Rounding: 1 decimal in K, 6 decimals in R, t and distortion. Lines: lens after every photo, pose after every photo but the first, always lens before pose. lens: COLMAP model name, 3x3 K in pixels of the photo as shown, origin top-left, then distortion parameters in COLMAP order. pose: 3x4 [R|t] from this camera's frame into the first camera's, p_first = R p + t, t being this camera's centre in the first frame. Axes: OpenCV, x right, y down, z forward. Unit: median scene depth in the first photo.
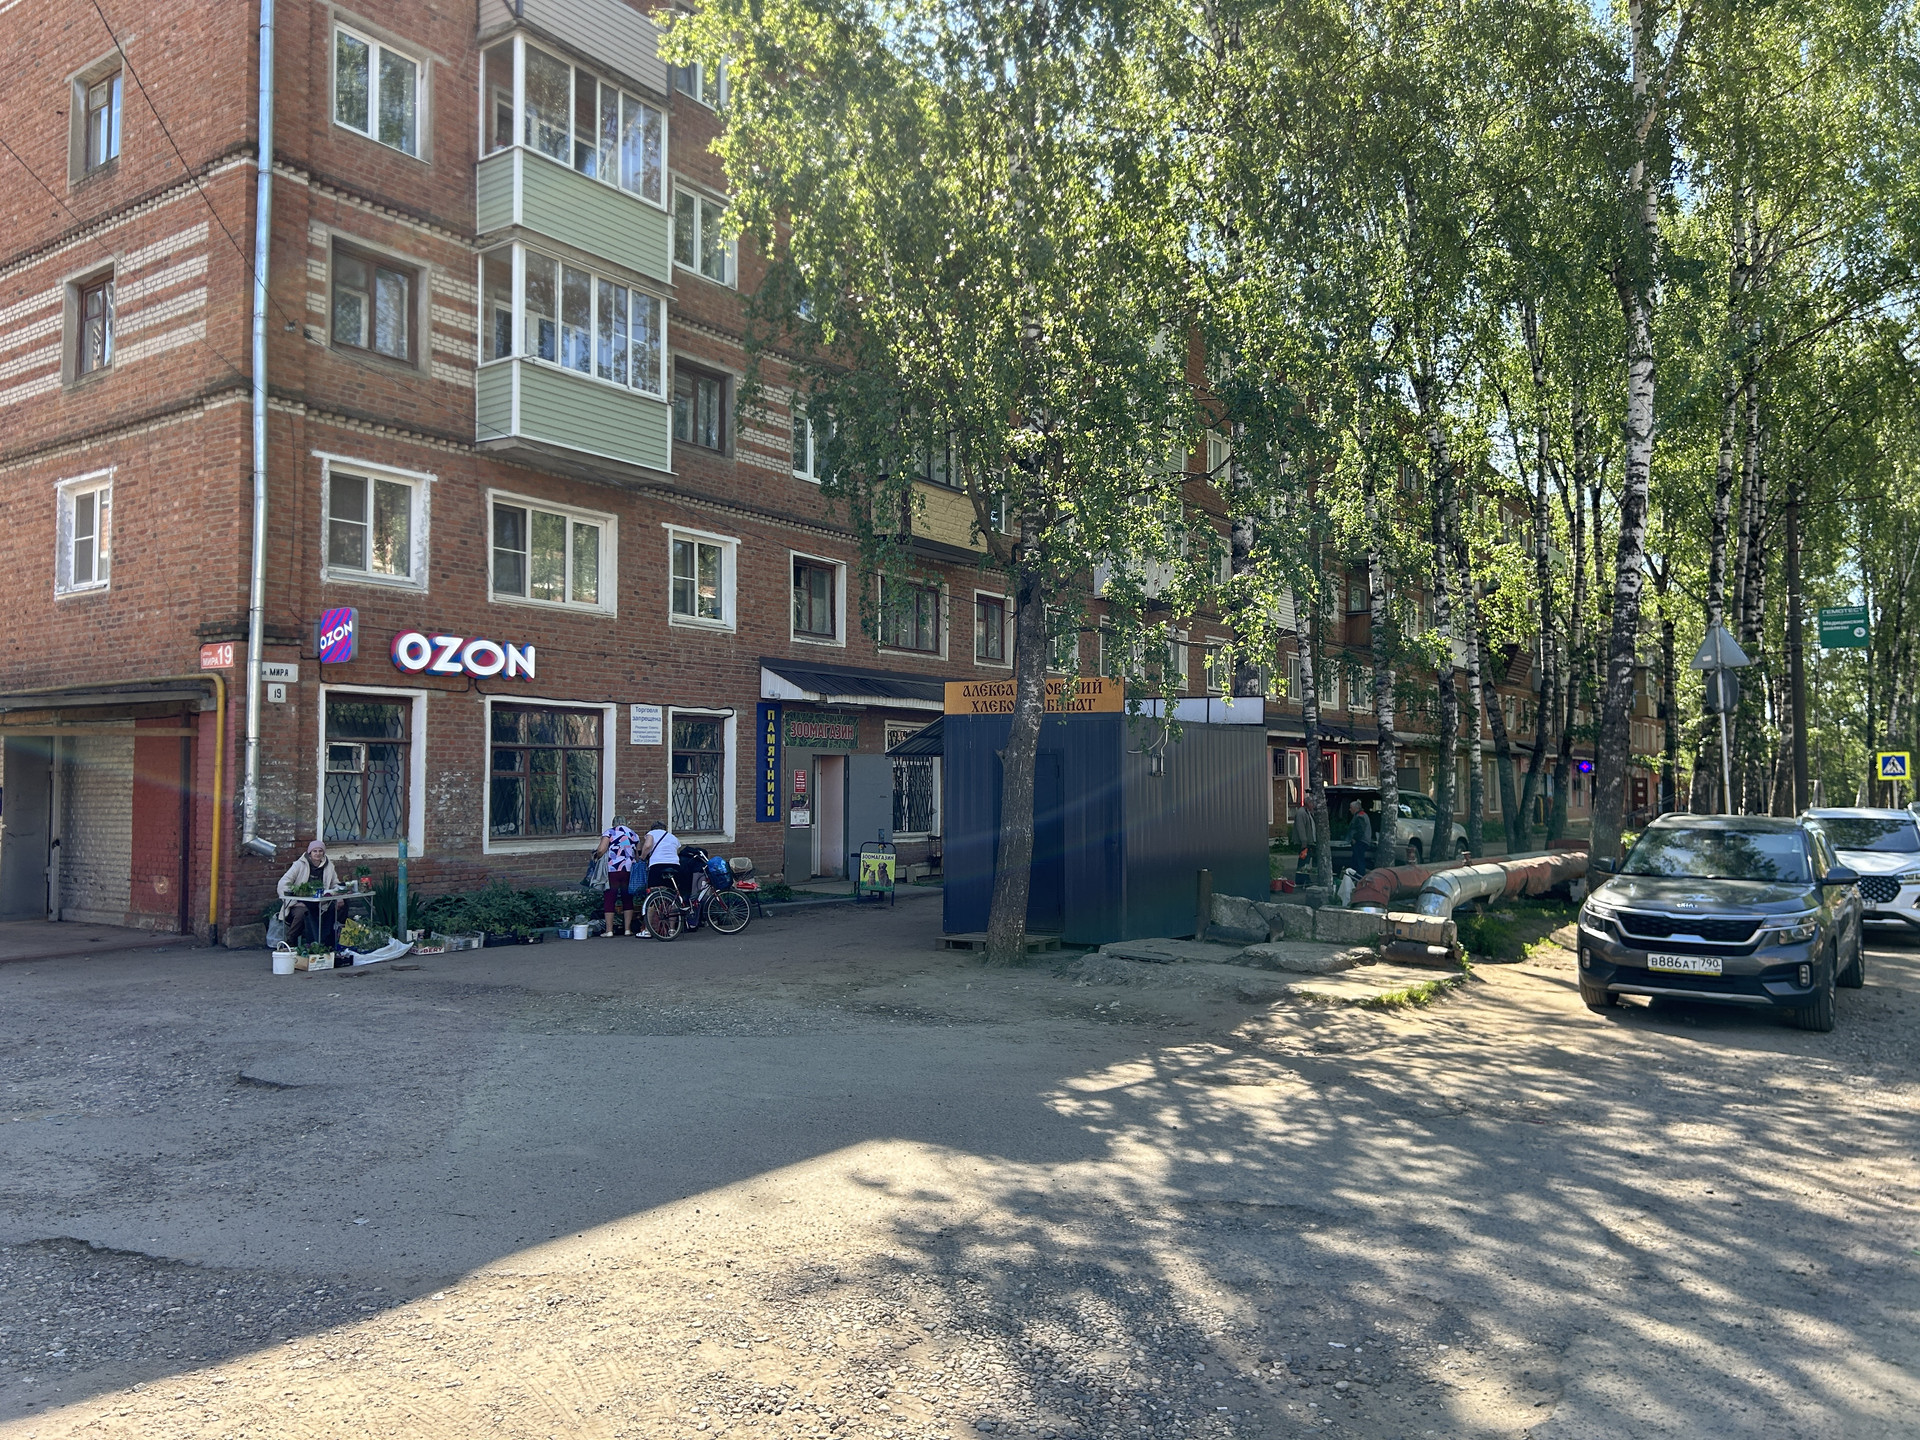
lens RADIAL K [[1417.0, 0, 962.6], [0, 1417.0, 721.2], [0, 0, 1]] dist [0.040603, -0.019729]
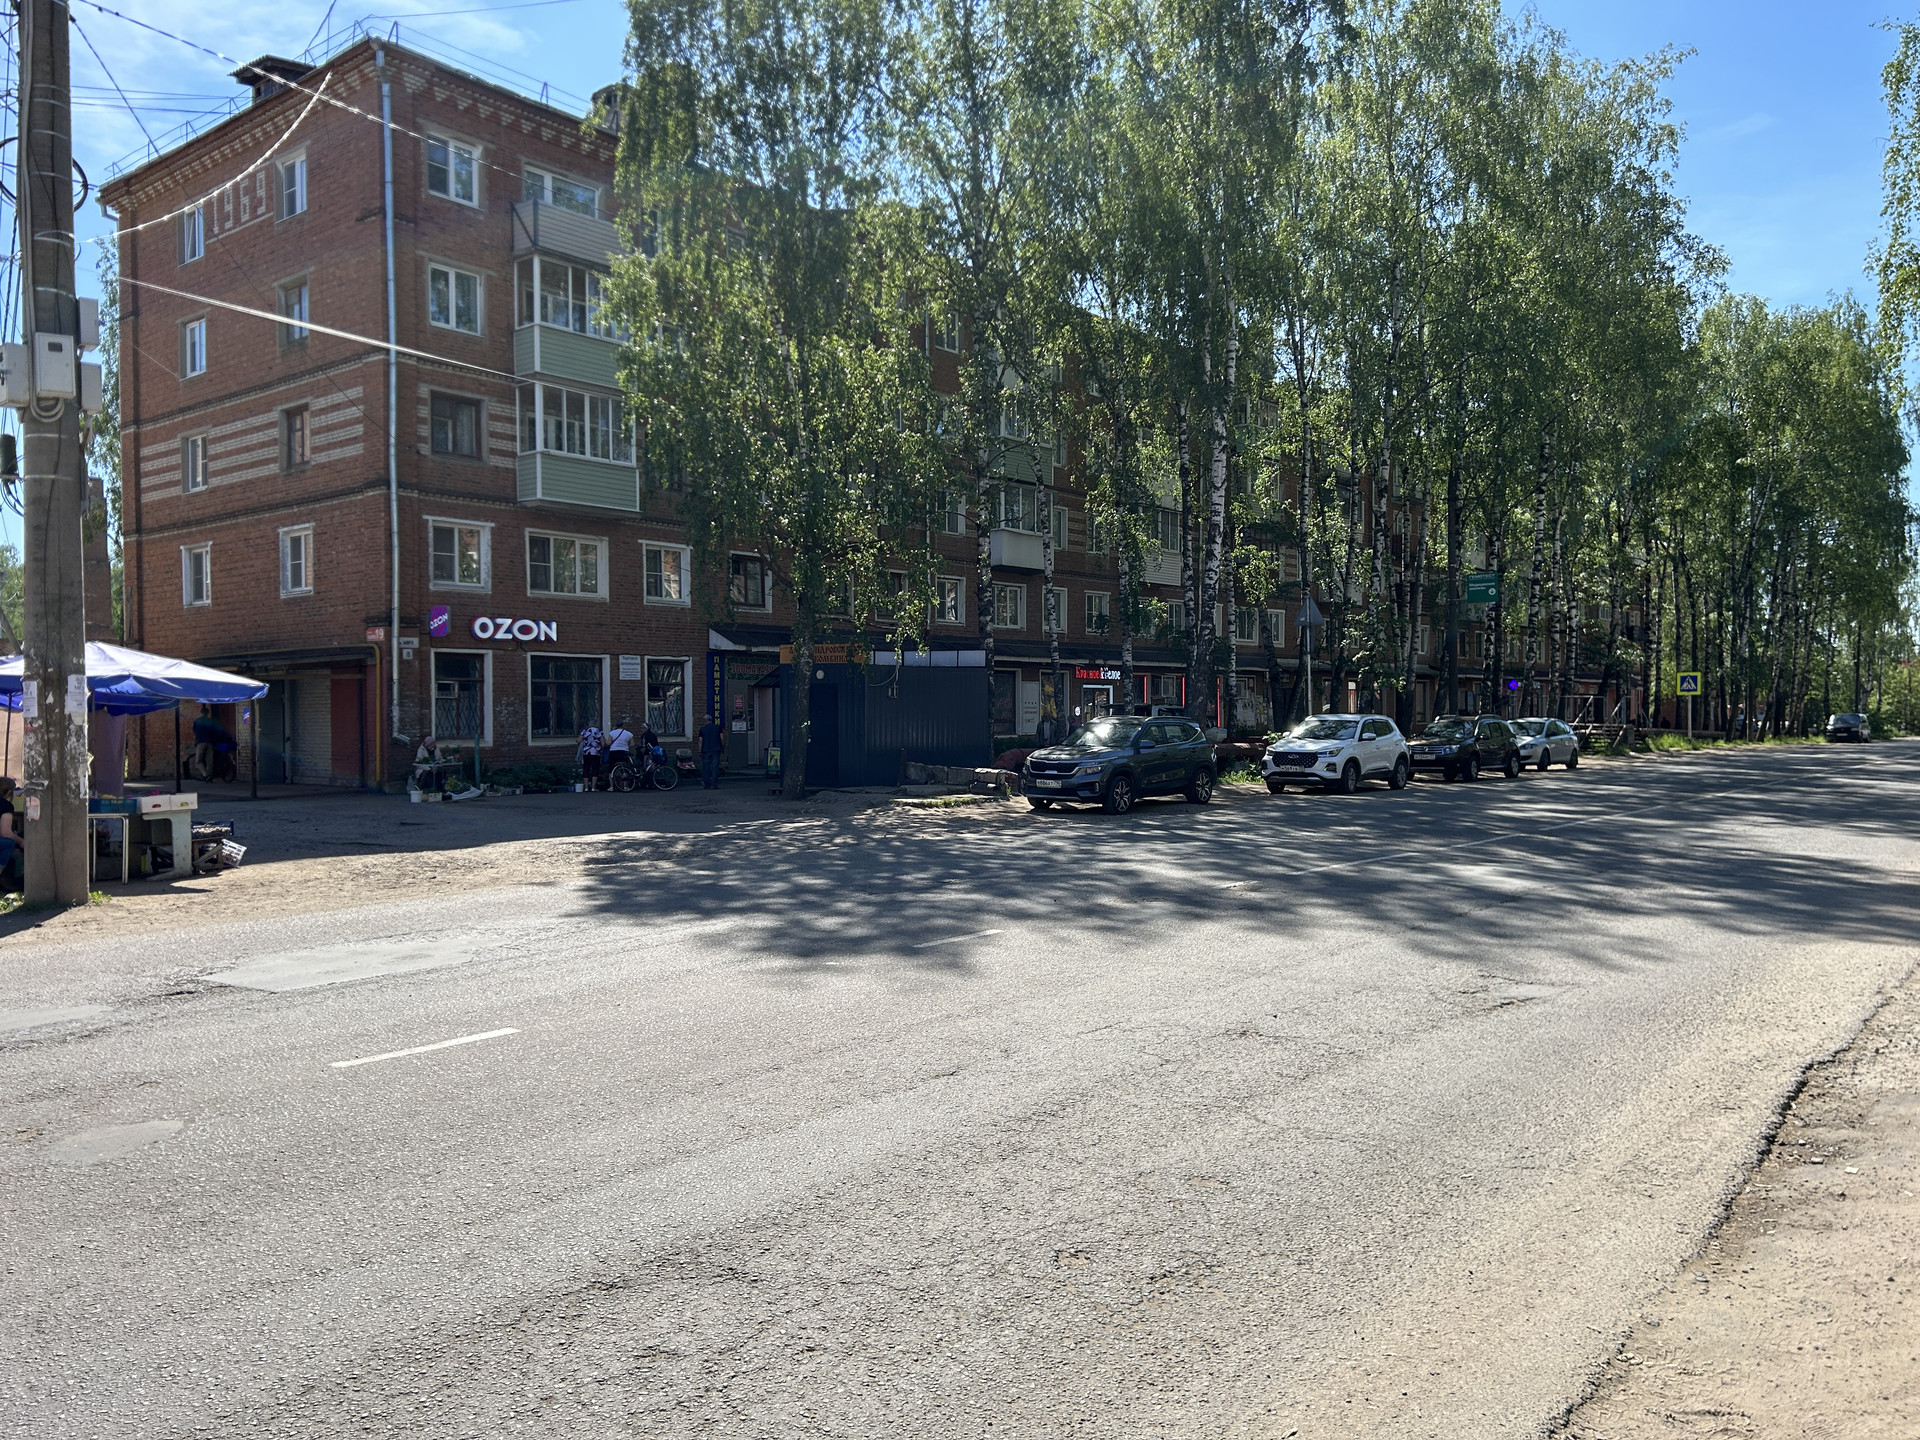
lens RADIAL K [[1417.0, 0, 963.1], [0, 1417.0, 723.0], [0, 0, 1]] dist [0.040603, -0.019729]
pose [[0.997355, -0.004622, -0.072537, 0.309631], [0.008724, 0.998374, 0.056340, -0.025332], [0.072159, -0.056824, 0.995773, -0.661457]]
